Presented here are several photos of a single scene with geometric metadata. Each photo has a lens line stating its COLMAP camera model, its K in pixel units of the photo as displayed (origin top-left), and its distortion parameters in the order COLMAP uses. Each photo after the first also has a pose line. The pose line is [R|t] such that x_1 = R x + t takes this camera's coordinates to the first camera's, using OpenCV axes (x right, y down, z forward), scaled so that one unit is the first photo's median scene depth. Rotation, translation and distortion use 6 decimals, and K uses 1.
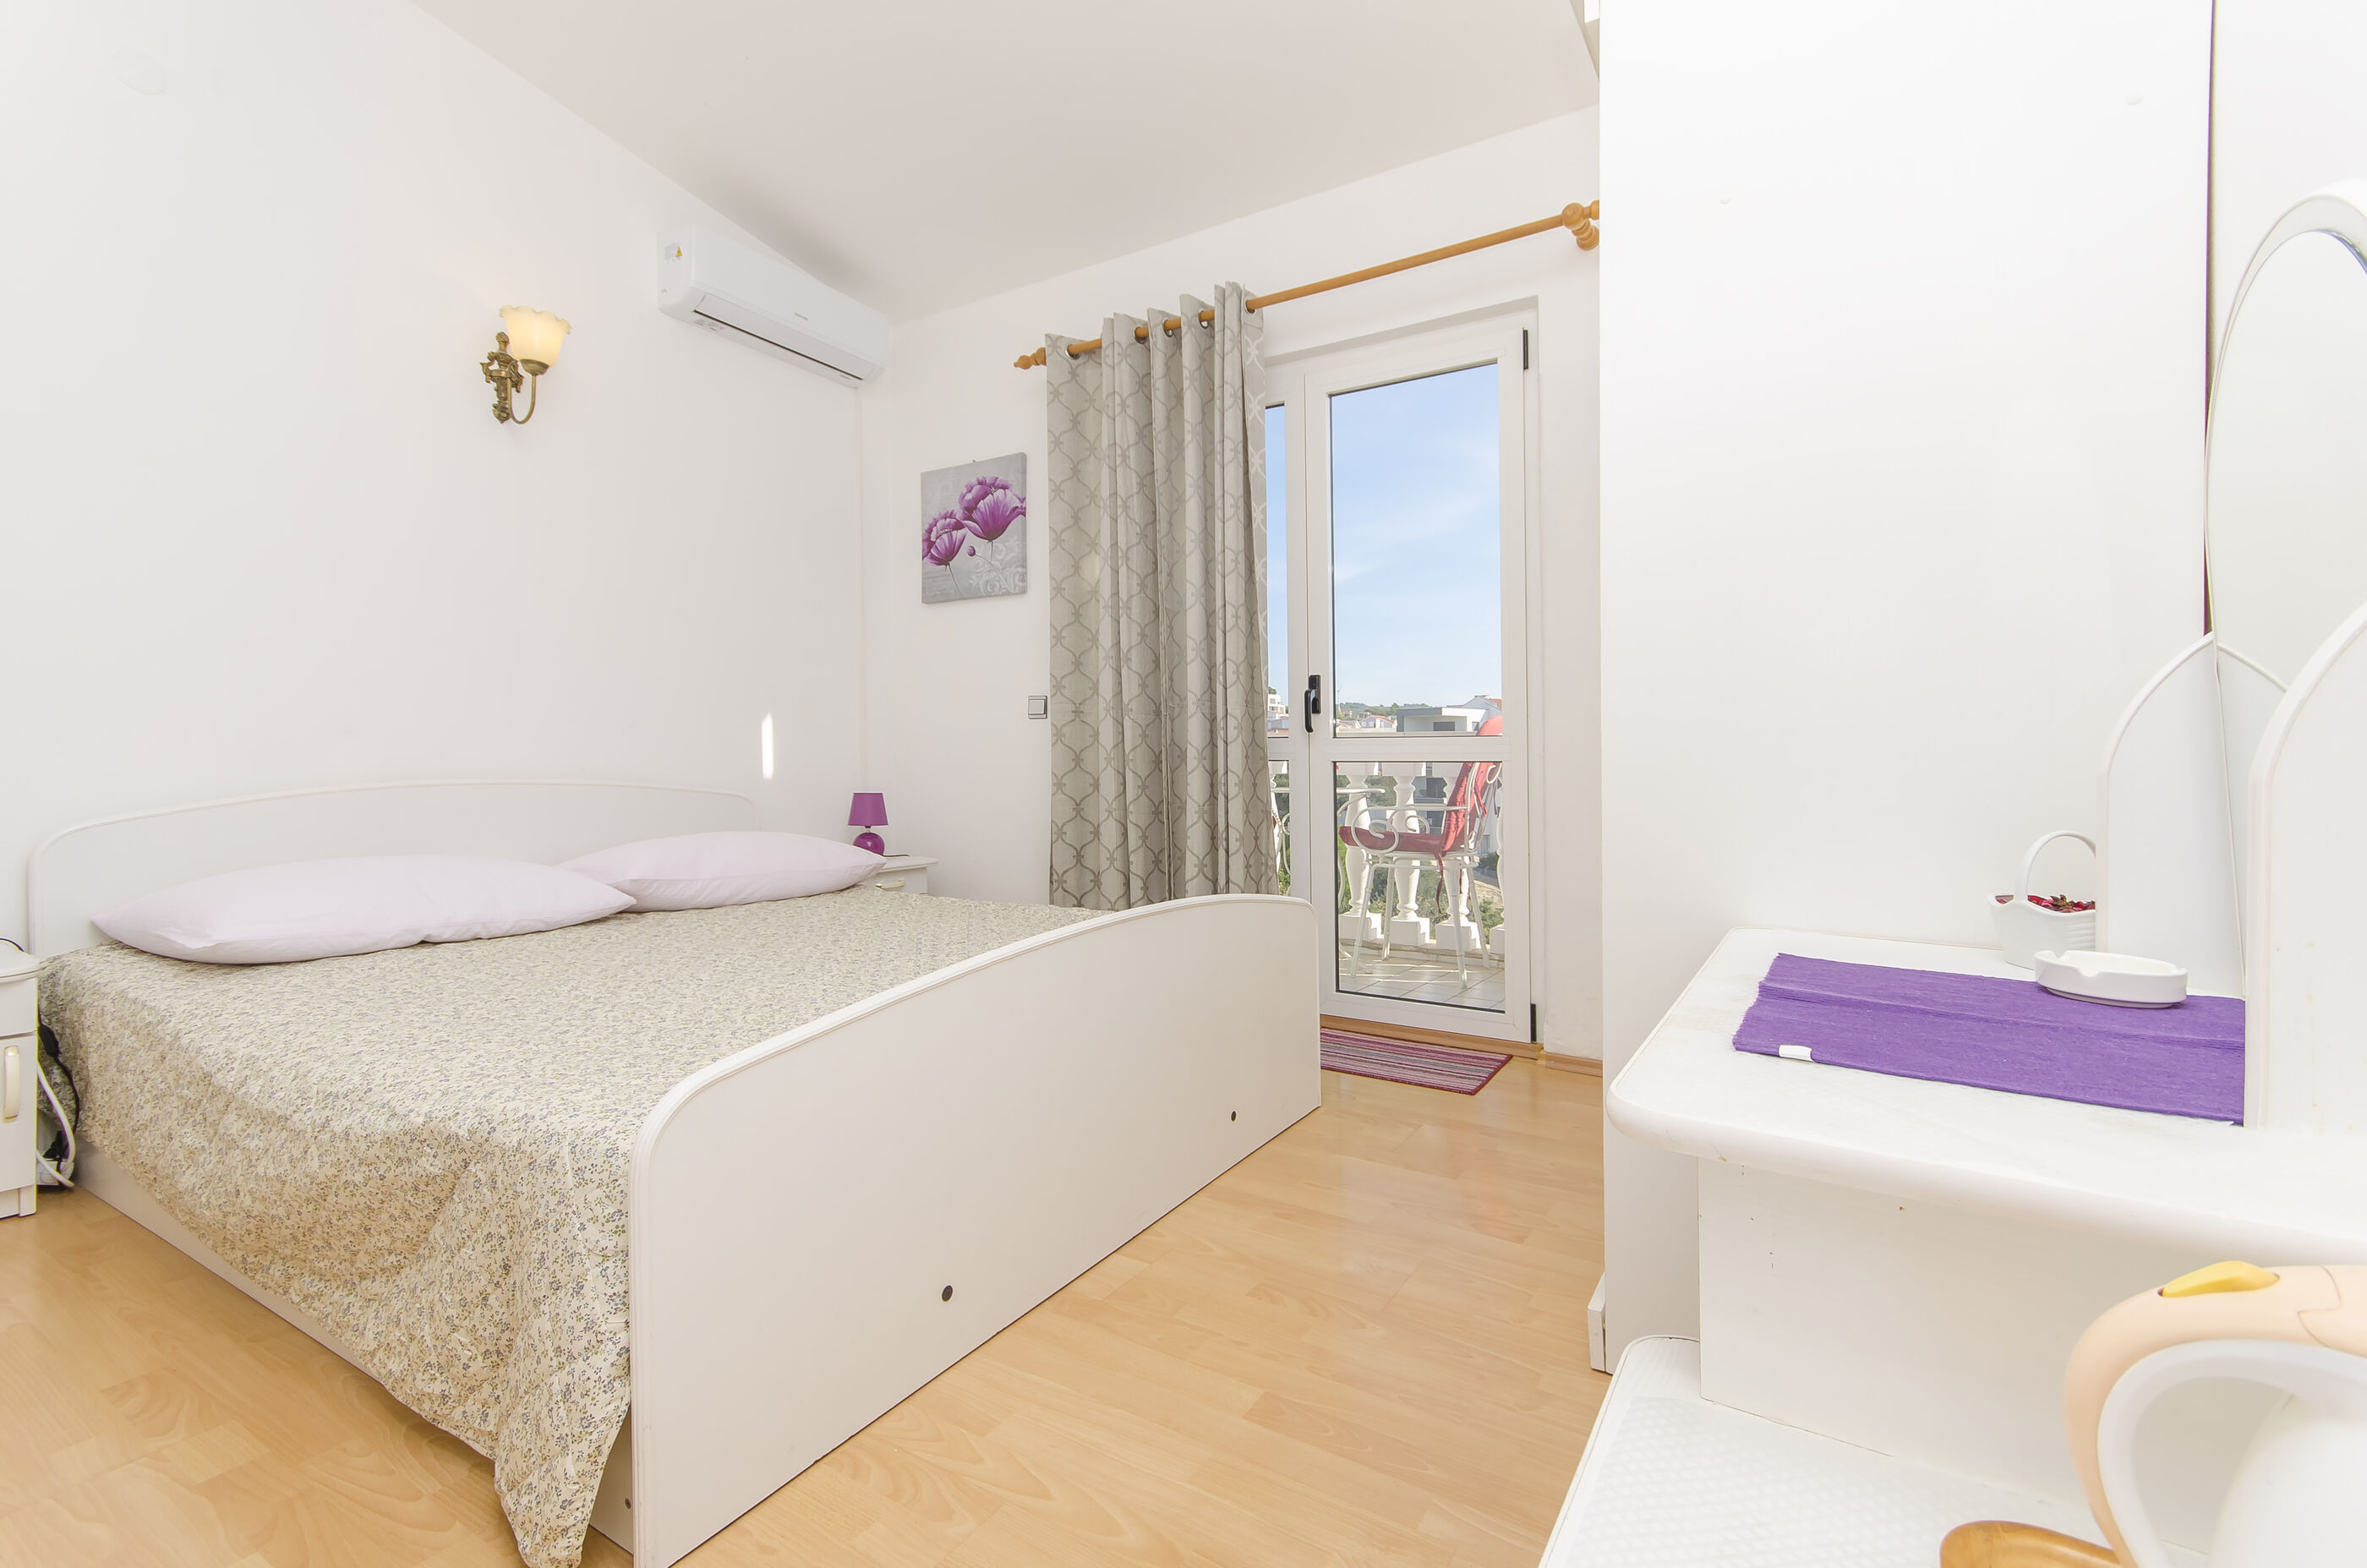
lens RADIAL K [[1029.4, 0, 1233.7], [0, 1029.4, 792.2], [0, 0, 1]] dist [0.004667, -0.000530]
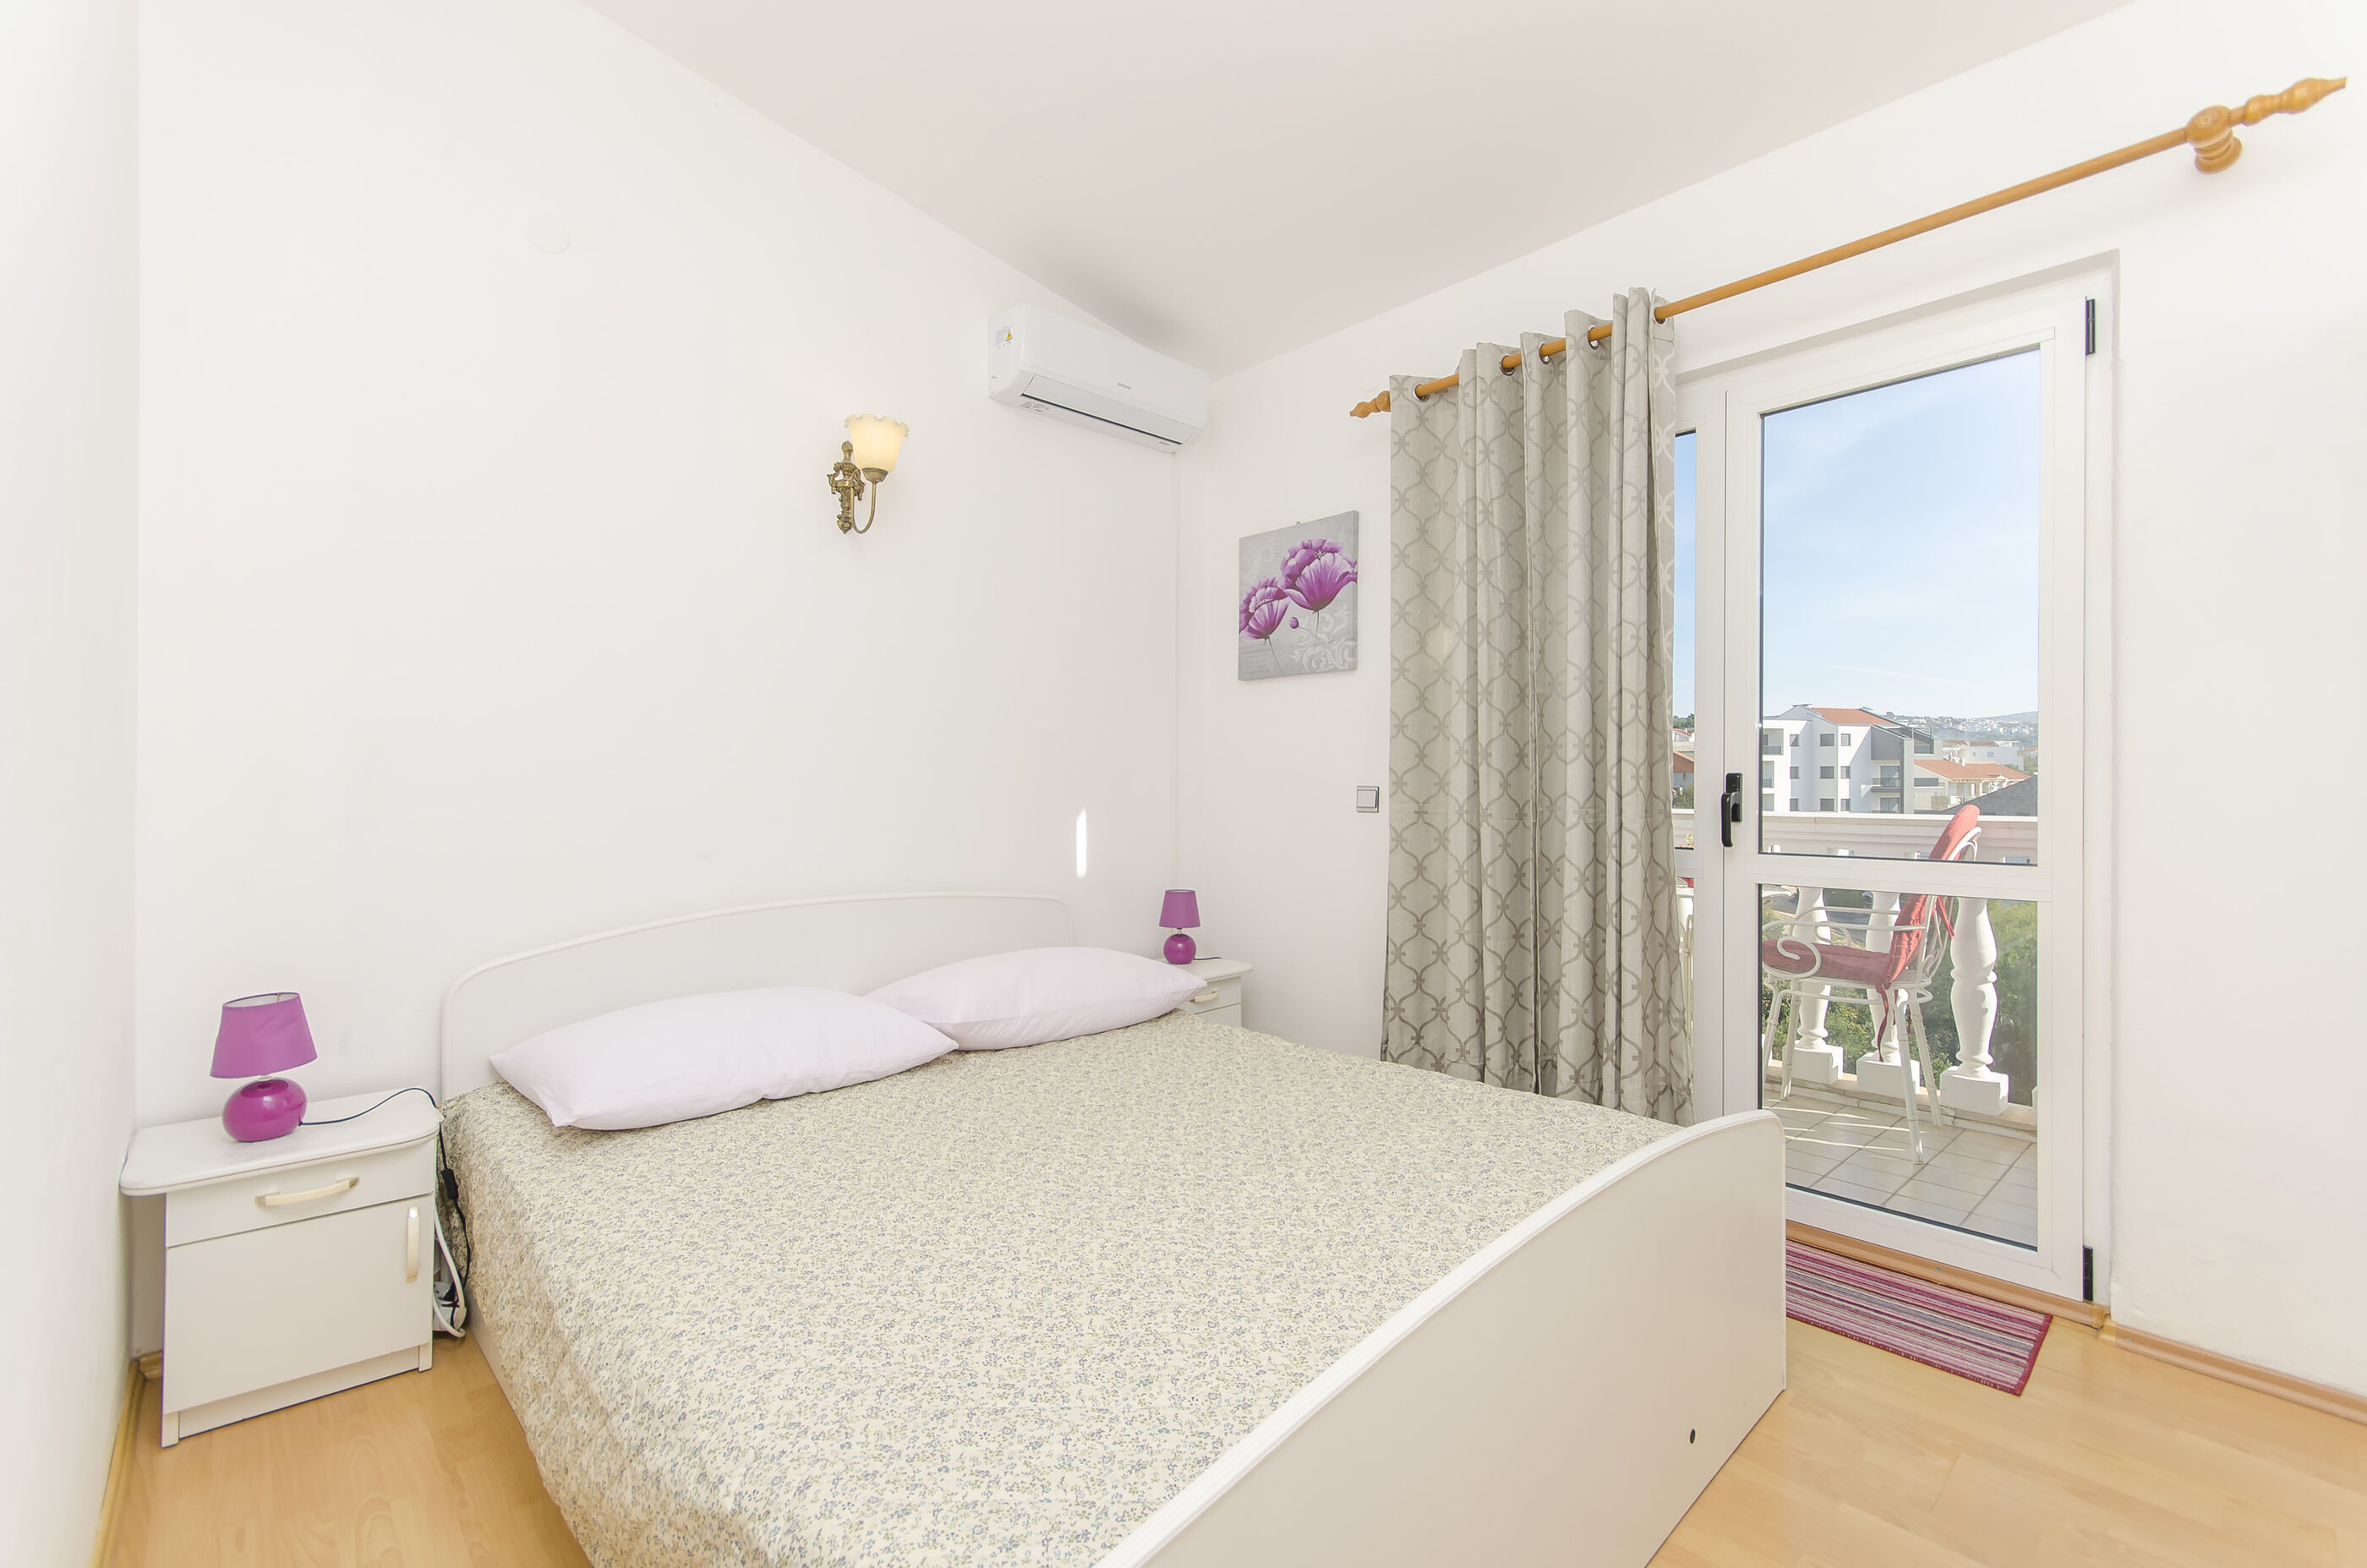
lens RADIAL K [[1029.4, 0, 1185.4], [0, 1029.4, 781.5], [0, 0, 1]] dist [0.004667, -0.000530]
pose [[0.956288, 0.007714, -0.292323, -0.096078], [-0.013654, 0.999740, -0.018287, -0.092149], [0.292106, 0.021479, 0.956145, 0.141144]]
